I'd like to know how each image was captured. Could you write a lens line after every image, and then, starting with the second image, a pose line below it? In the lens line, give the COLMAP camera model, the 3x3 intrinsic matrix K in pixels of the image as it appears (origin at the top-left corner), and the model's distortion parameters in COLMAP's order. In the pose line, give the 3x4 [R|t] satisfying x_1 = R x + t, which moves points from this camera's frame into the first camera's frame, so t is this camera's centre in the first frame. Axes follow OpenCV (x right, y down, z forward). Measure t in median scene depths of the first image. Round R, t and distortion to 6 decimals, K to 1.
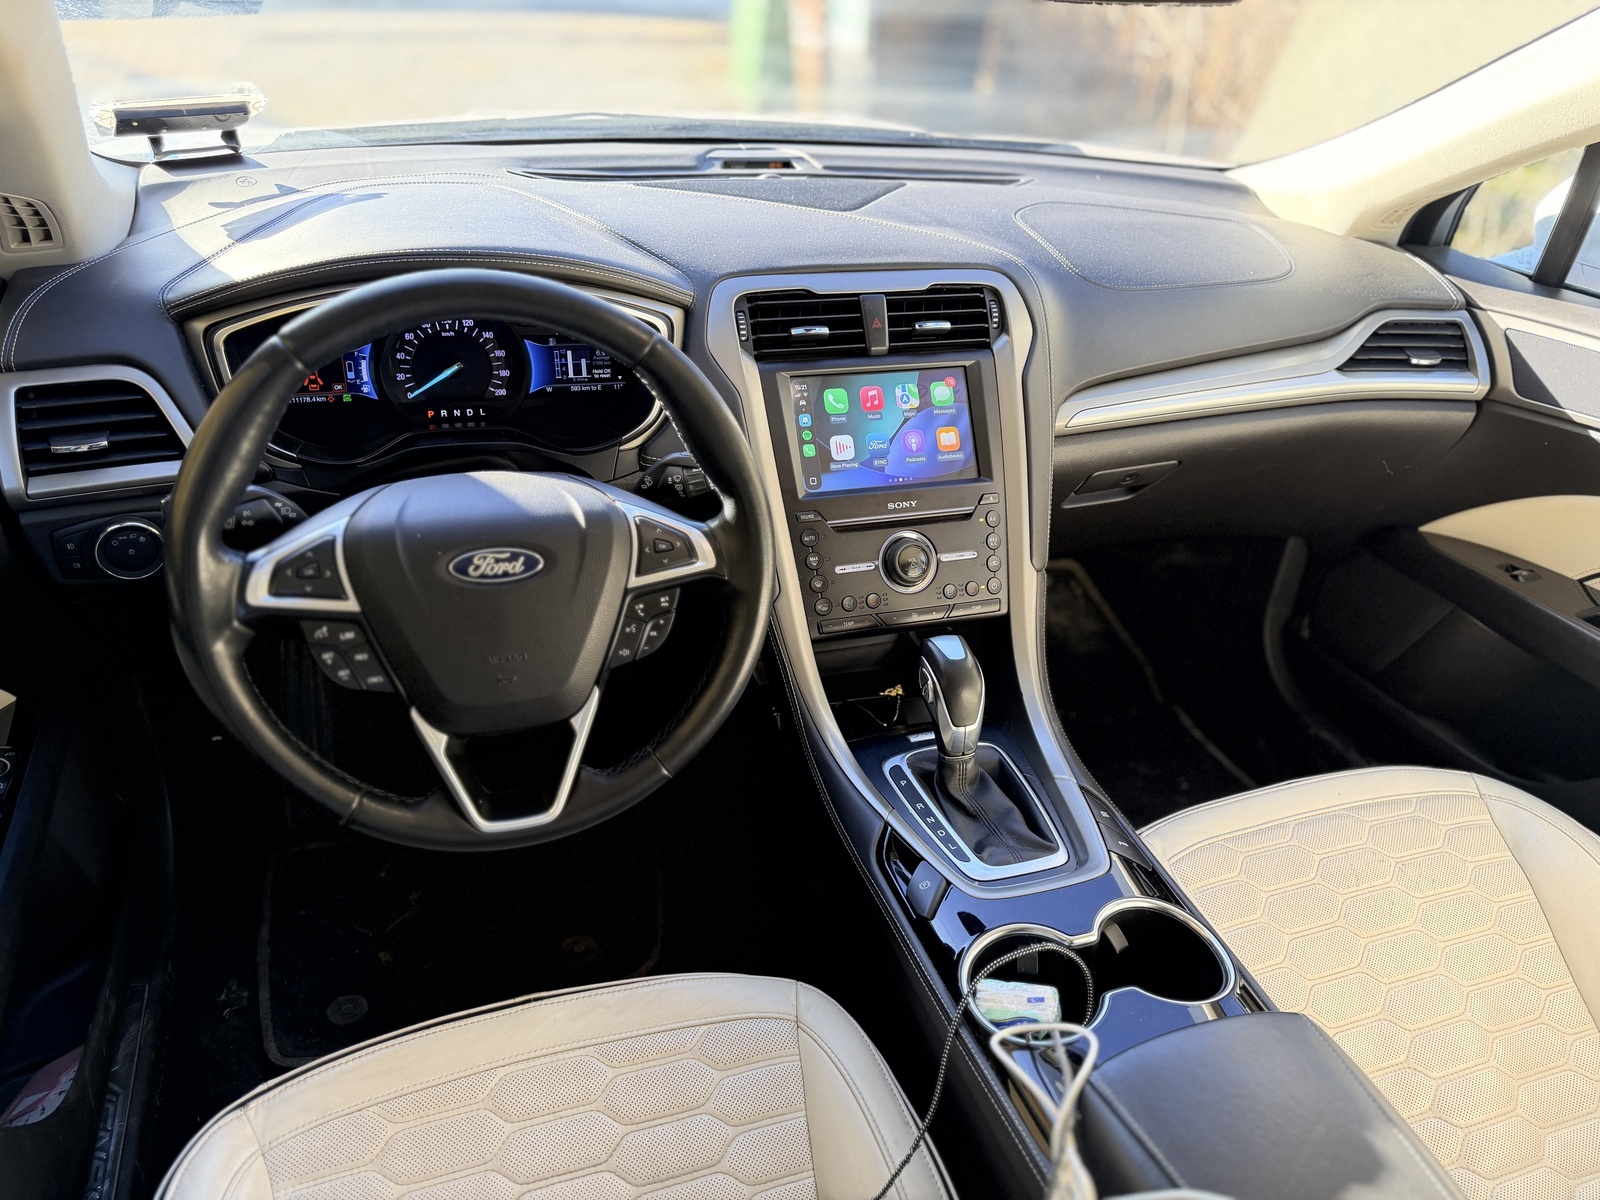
lens RADIAL K [[1036.3, 0, 800.0], [0, 1036.3, 600.0], [0, 0, 1]] dist [-0.000205, -0.001830]
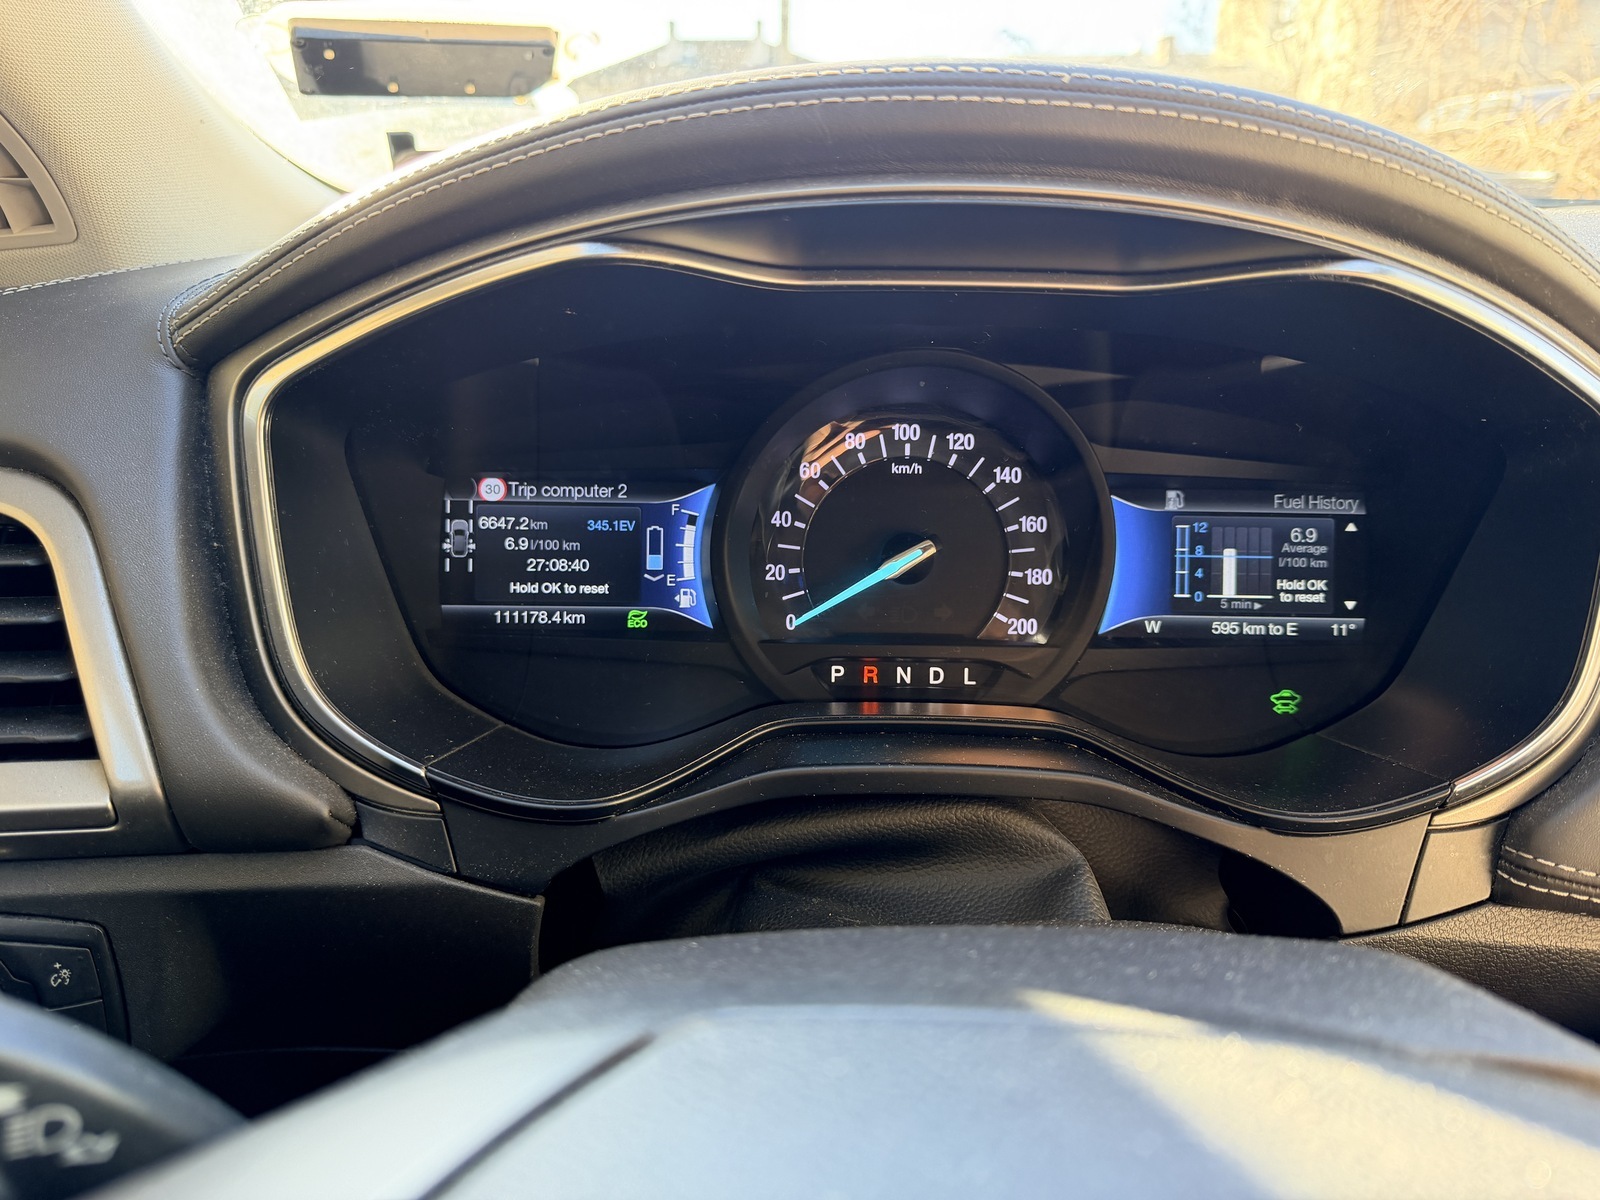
lens RADIAL K [[1036.3, 0, 800.0], [0, 1036.3, 600.0], [0, 0, 1]] dist [-0.000205, -0.001830]
pose [[0.957613, 0.039199, -0.285377, -0.263176], [-0.111761, 0.963652, -0.242660, -0.112569], [0.265492, 0.264268, 0.927187, 0.641454]]
